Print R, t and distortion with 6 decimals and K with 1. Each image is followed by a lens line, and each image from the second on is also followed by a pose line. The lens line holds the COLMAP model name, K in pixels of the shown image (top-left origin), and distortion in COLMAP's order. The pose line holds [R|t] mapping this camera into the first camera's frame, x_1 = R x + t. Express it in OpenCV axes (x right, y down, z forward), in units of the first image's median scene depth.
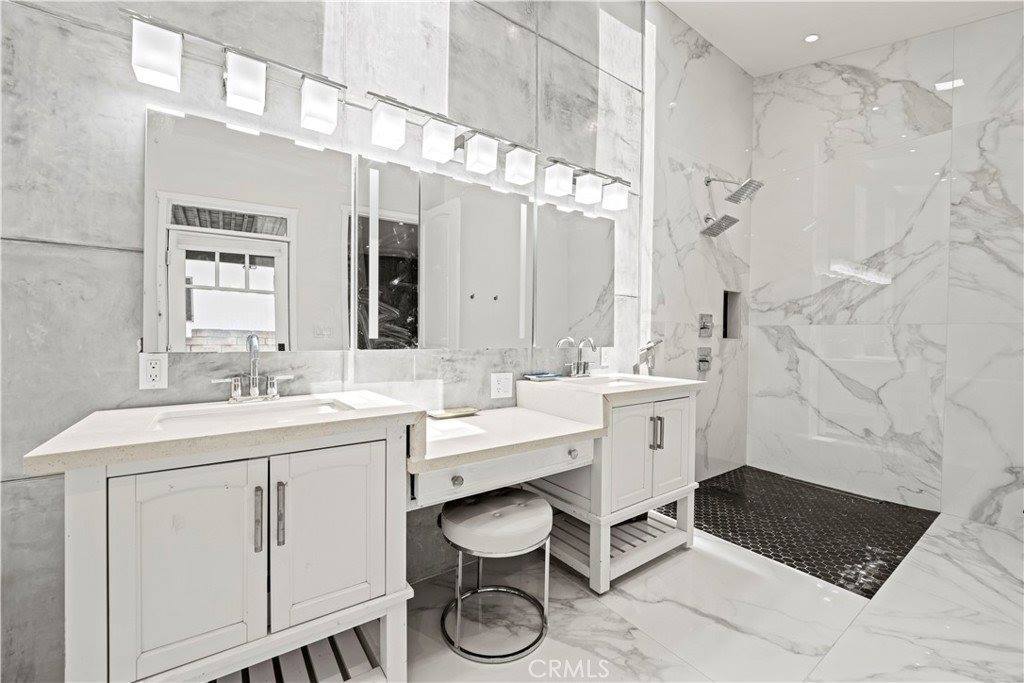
lens RADIAL K [[415.8, 0, 509.5], [0, 415.8, 344.4], [0, 0, 1]] dist [0.000970, -0.000938]
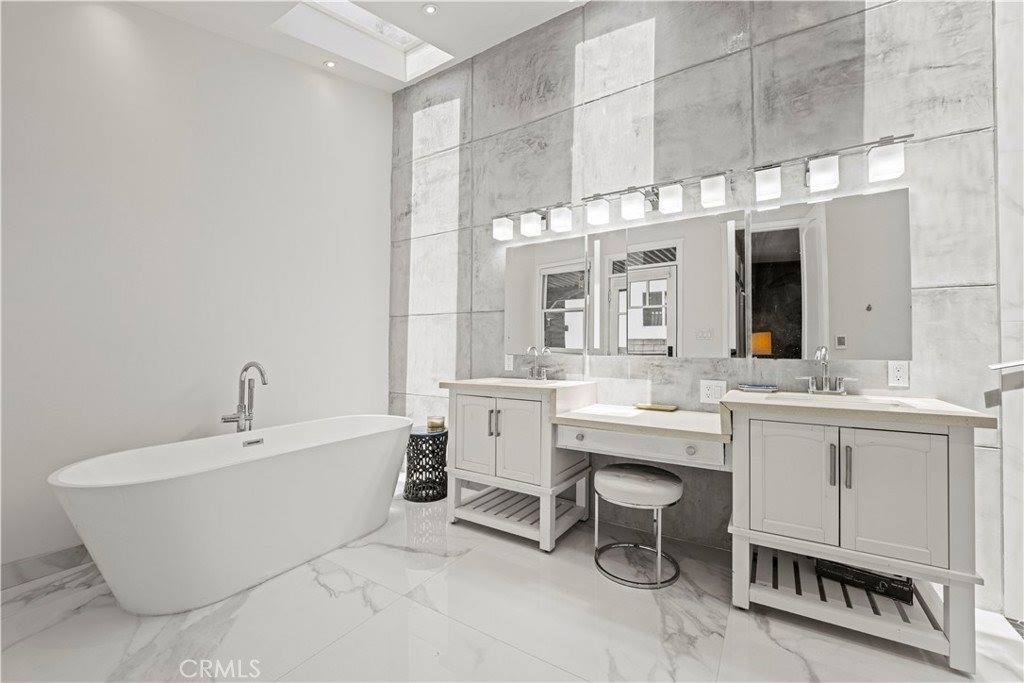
lens RADIAL K [[415.8, 0, 512.3], [0, 415.8, 339.6], [0, 0, 1]] dist [0.000970, -0.000938]
pose [[0.380093, -0.013139, -0.924855, 0.876808], [-0.011025, 0.999764, -0.018734, -0.013223], [0.924883, 0.017317, 0.379858, 0.105479]]
